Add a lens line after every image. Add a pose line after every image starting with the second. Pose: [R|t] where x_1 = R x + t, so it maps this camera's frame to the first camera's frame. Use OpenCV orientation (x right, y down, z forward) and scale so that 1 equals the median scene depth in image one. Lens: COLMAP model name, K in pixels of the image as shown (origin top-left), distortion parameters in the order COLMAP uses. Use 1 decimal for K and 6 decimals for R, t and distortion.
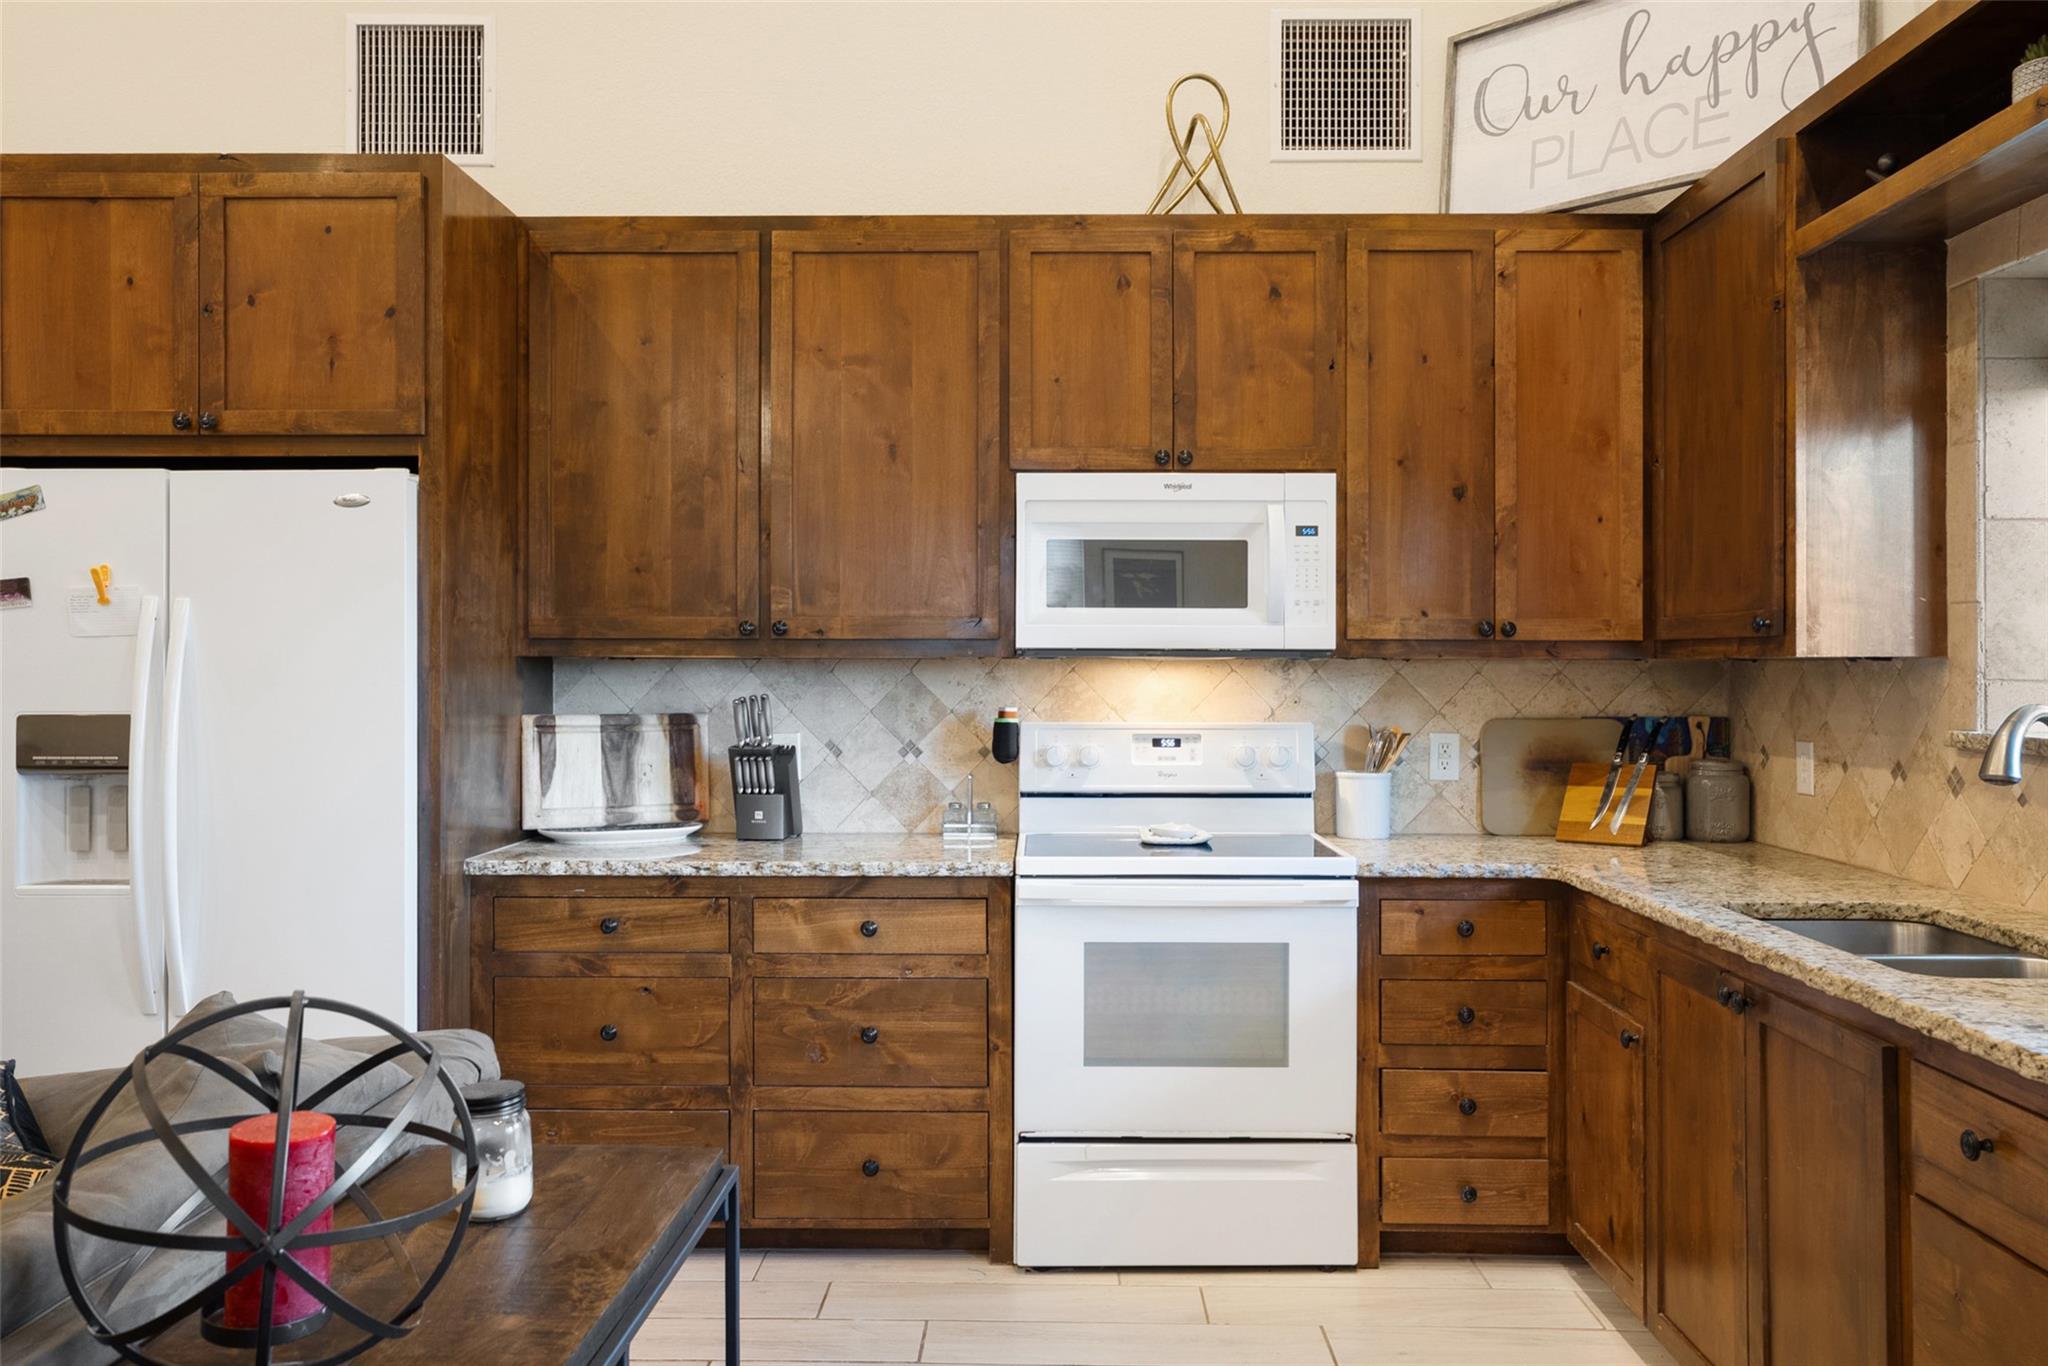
lens RADIAL K [[1632.9, 0, 1017.6], [0, 1632.9, 664.0], [0, 0, 1]] dist [-0.012412, 0.019846]
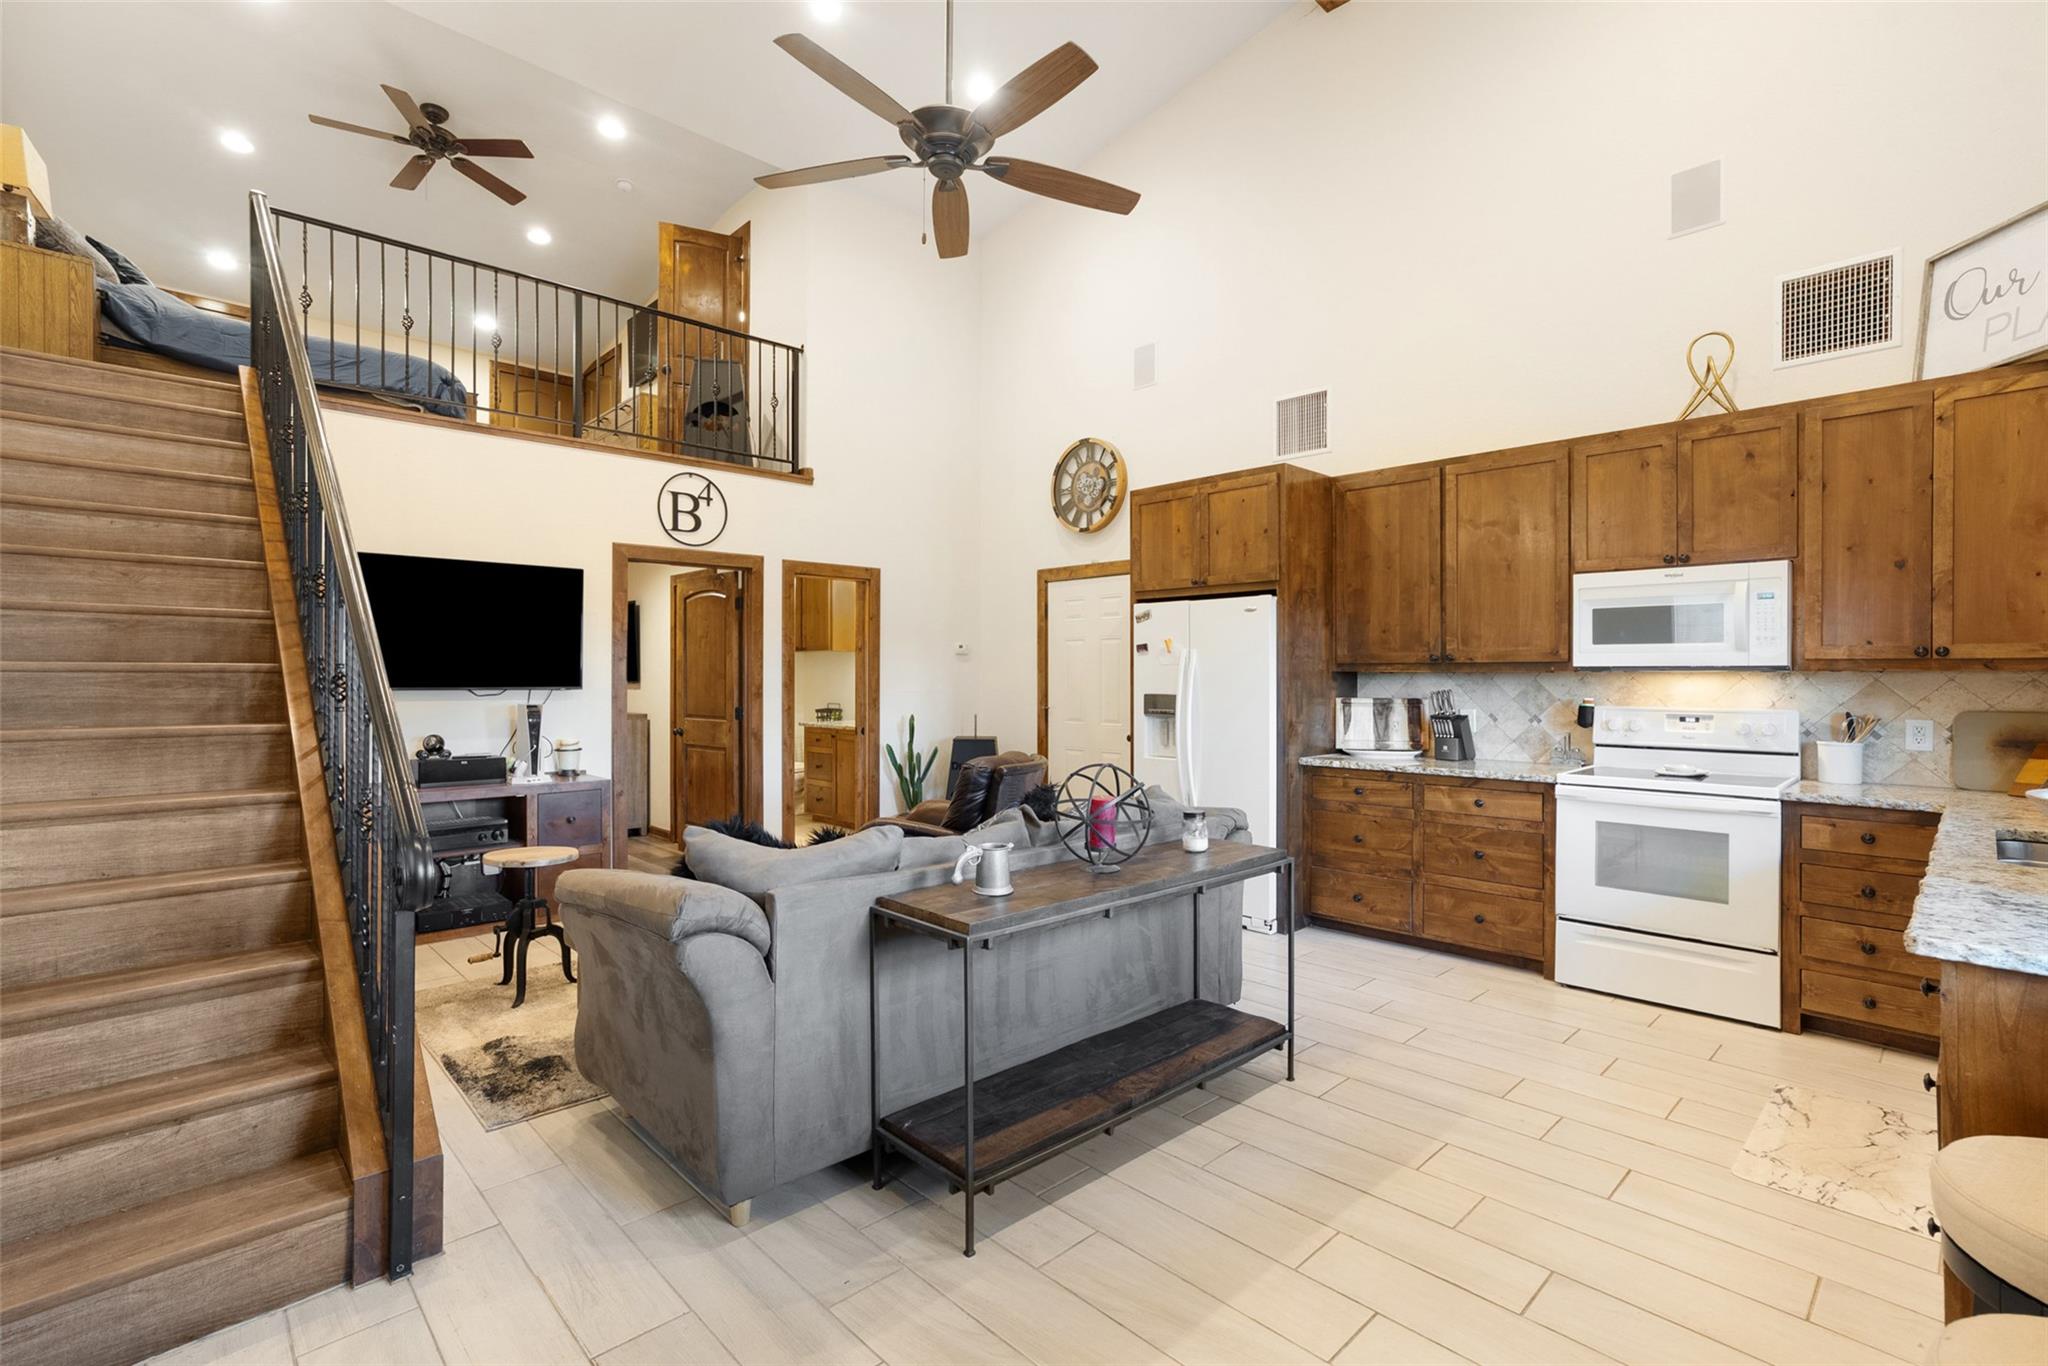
lens RADIAL K [[925.5, 0, 1028.0], [0, 925.5, 685.4], [0, 0, 1]] dist [-0.025645, 0.012836]
pose [[0.711315, 0.006348, -0.702845, 0.295669], [0.000895, 0.999950, 0.009937, 0.001338], [0.702873, -0.007697, 0.711274, -0.208419]]
